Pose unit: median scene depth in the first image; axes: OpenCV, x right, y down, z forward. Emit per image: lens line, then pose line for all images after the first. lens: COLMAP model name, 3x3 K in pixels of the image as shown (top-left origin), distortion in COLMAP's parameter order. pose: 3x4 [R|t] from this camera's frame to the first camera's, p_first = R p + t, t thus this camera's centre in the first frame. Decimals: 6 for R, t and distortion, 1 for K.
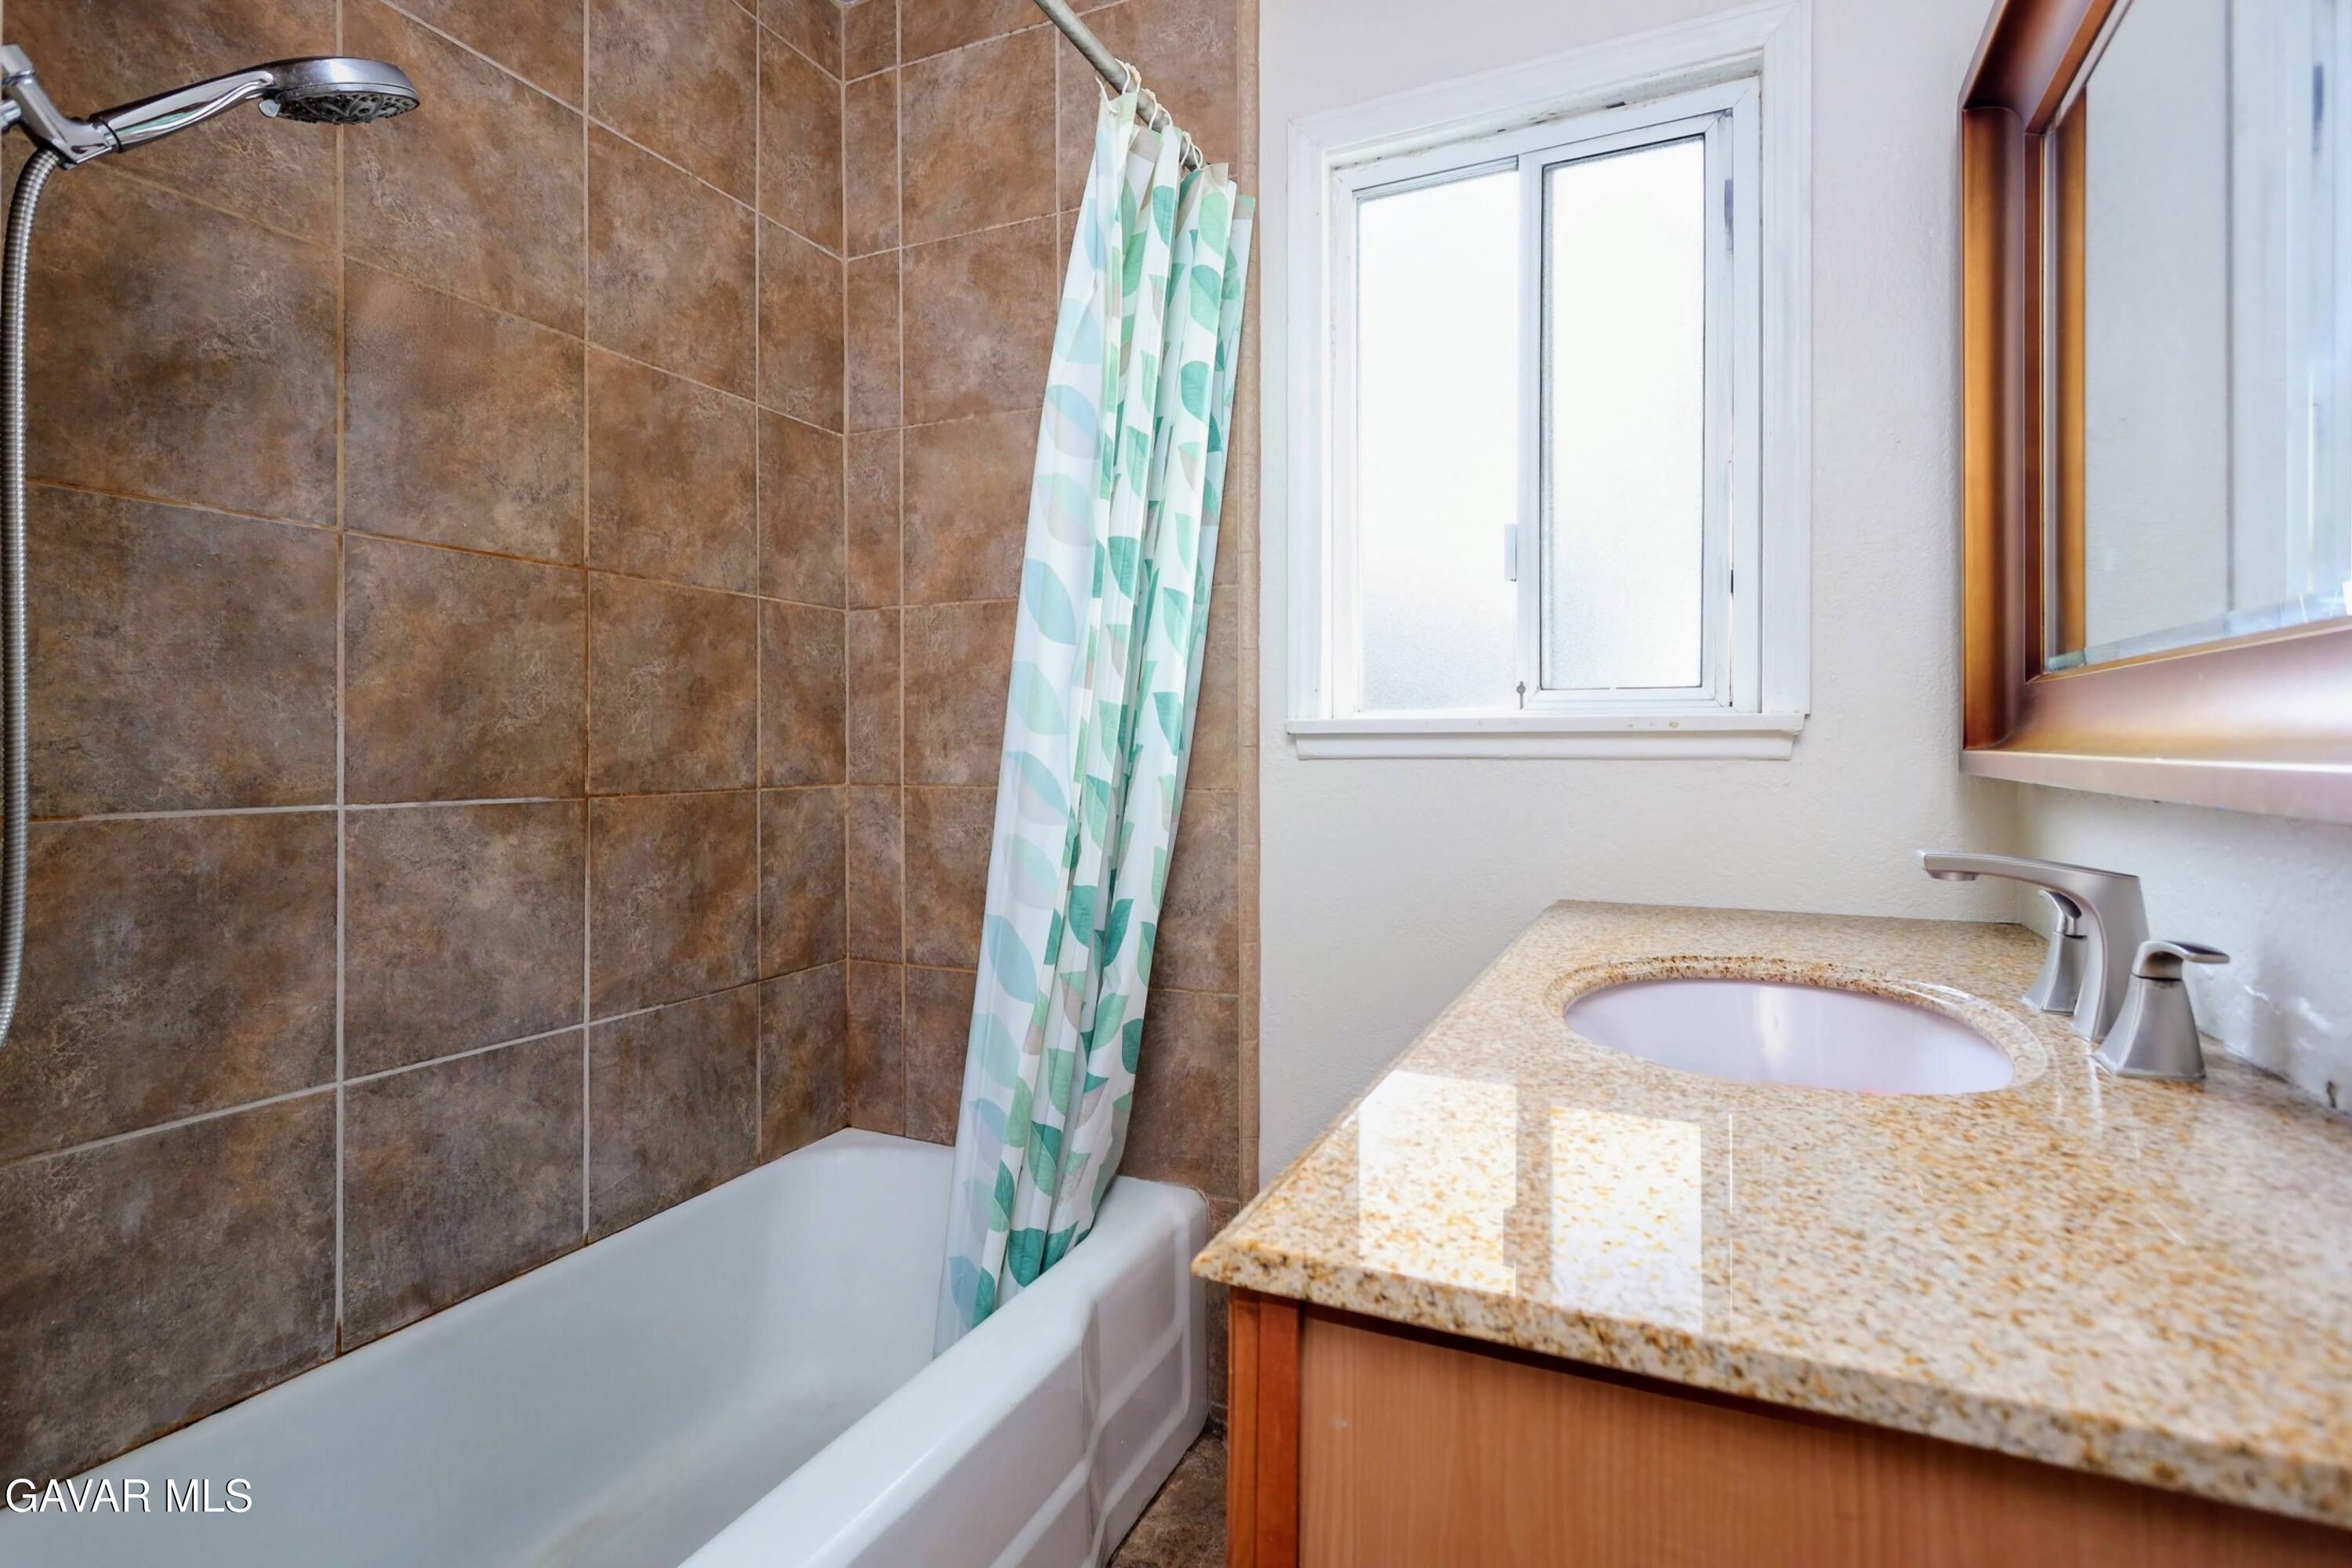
lens RADIAL K [[1144.9, 0, 1172.1], [0, 1144.9, 756.5], [0, 0, 1]] dist [-0.000346, 0.001567]
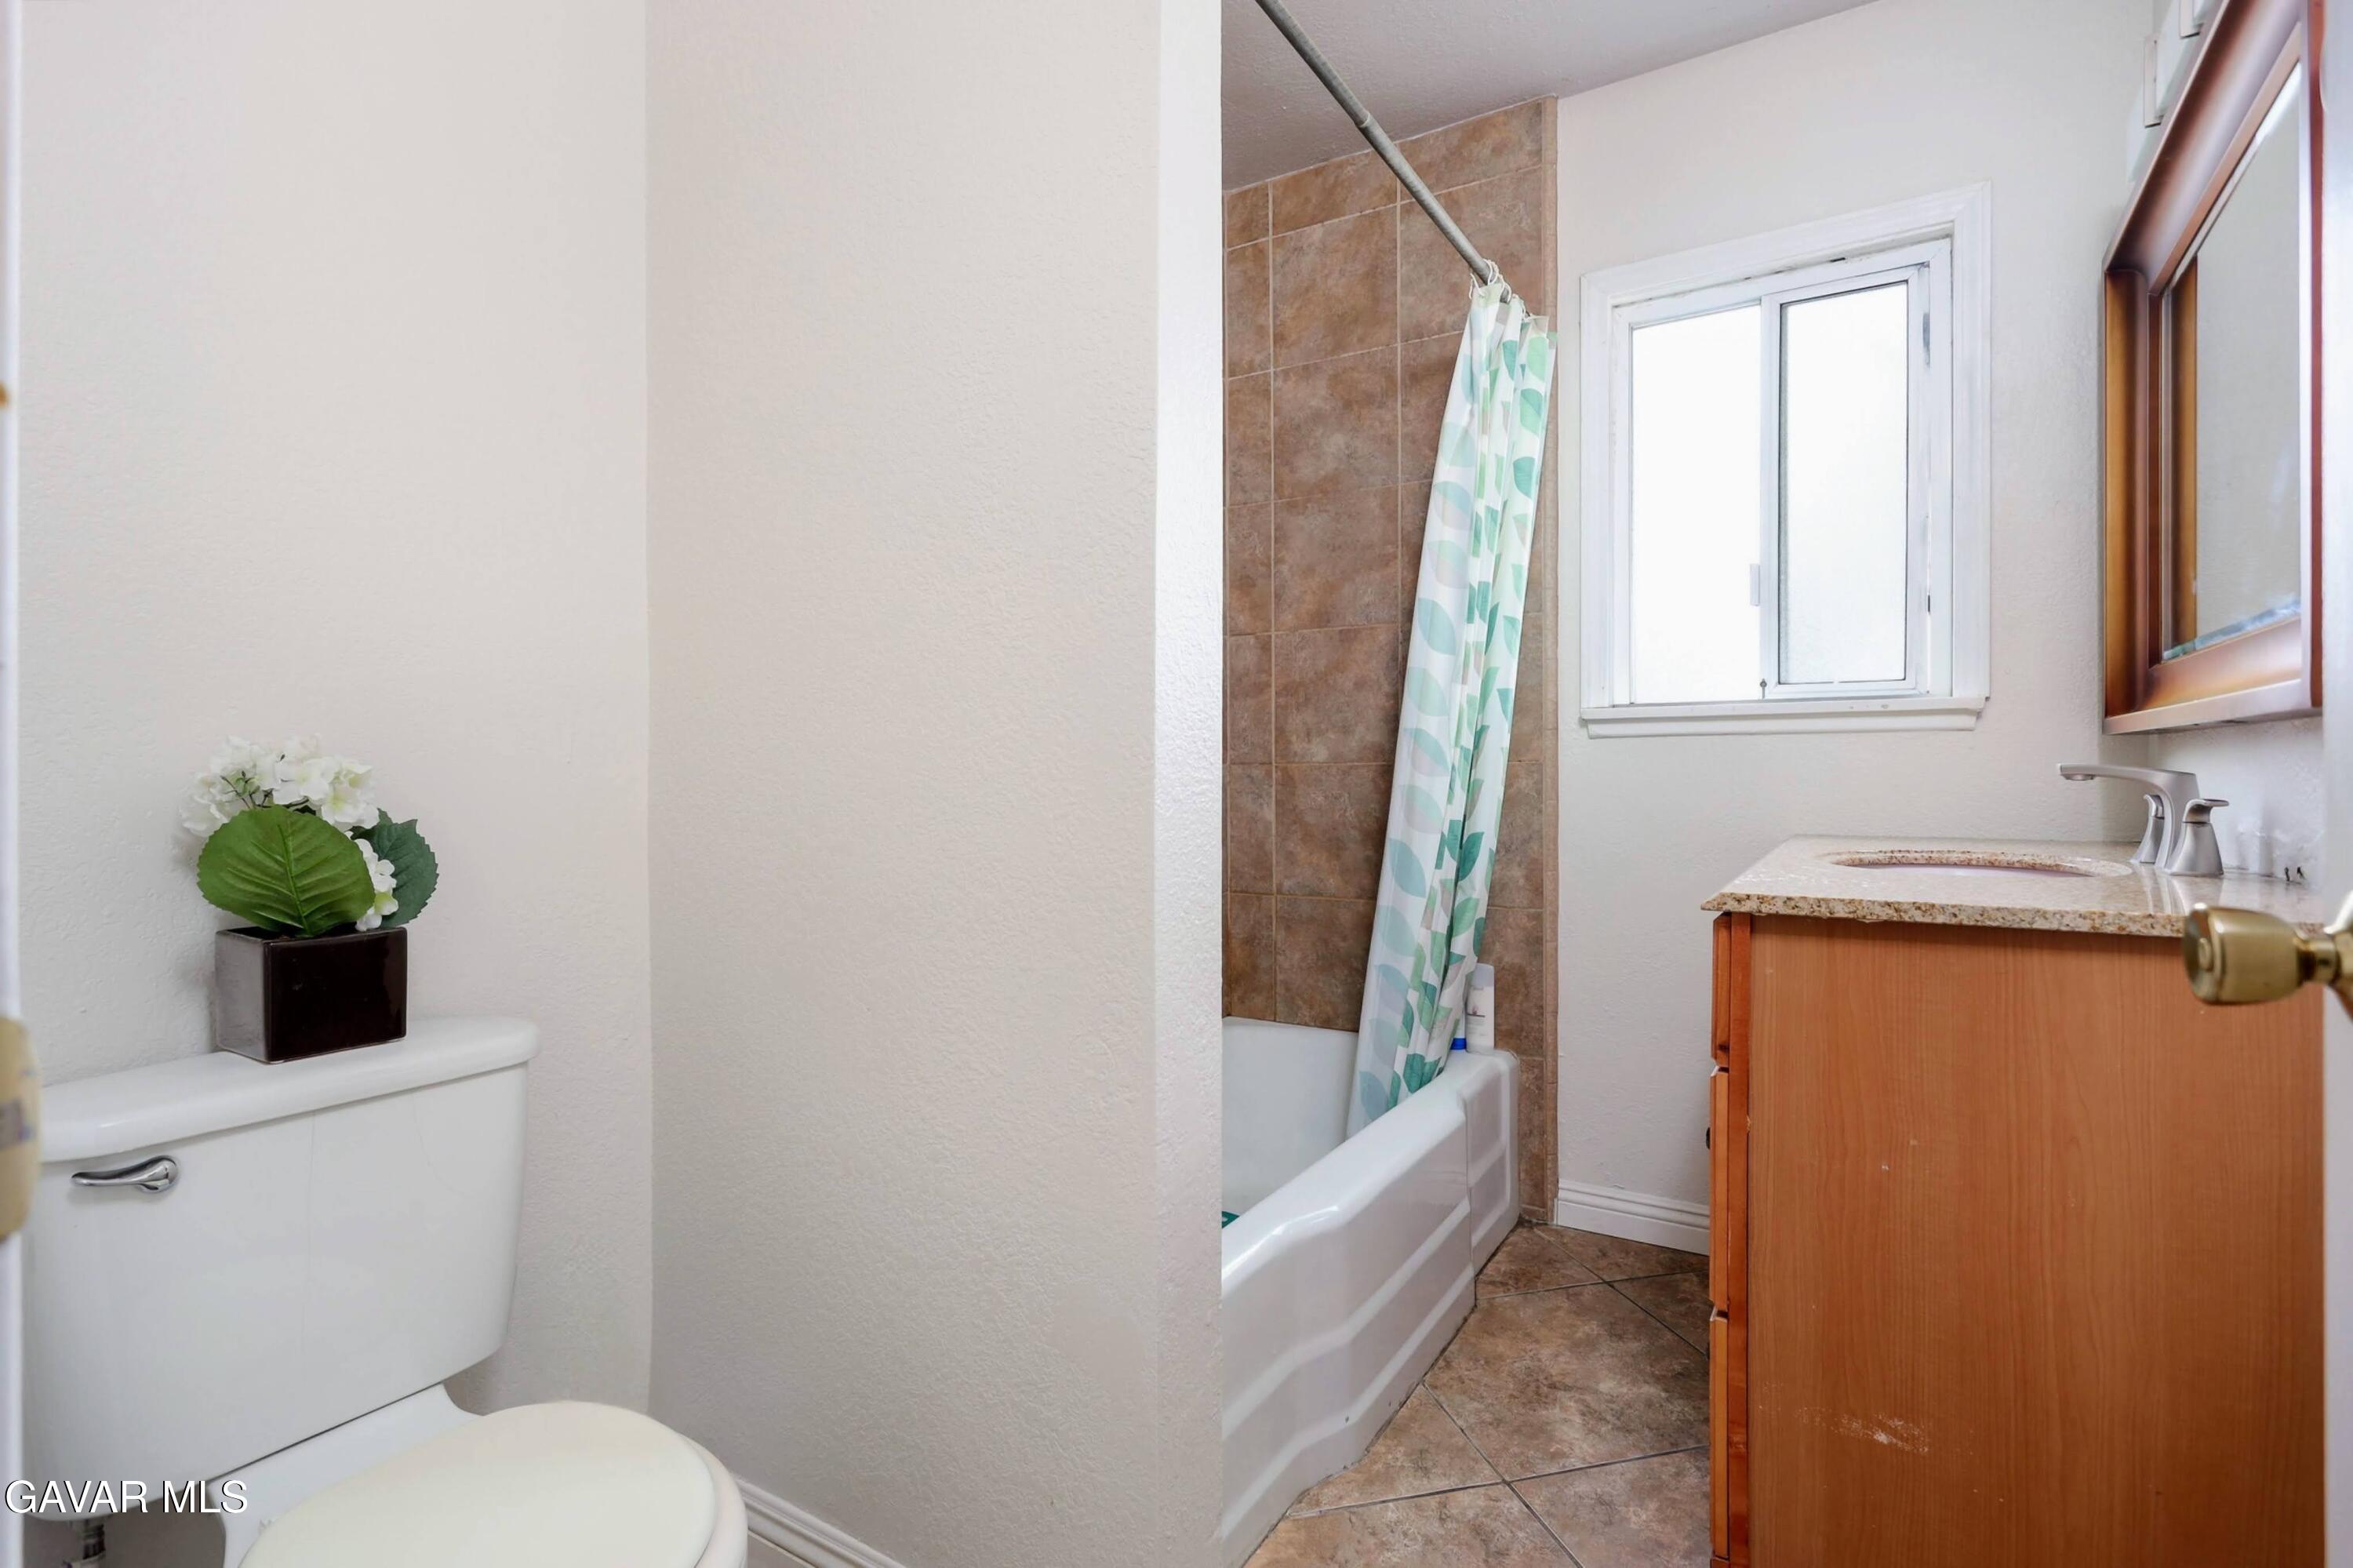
lens RADIAL K [[1143.0, 0, 1165.1], [0, 1143.0, 785.7], [0, 0, 1]] dist [0.000231, 0.002284]
pose [[0.992852, -0.001821, -0.119340, -0.230426], [0.002053, 0.999996, 0.001823, 0.055677], [0.119336, -0.002055, 0.992852, -0.423230]]
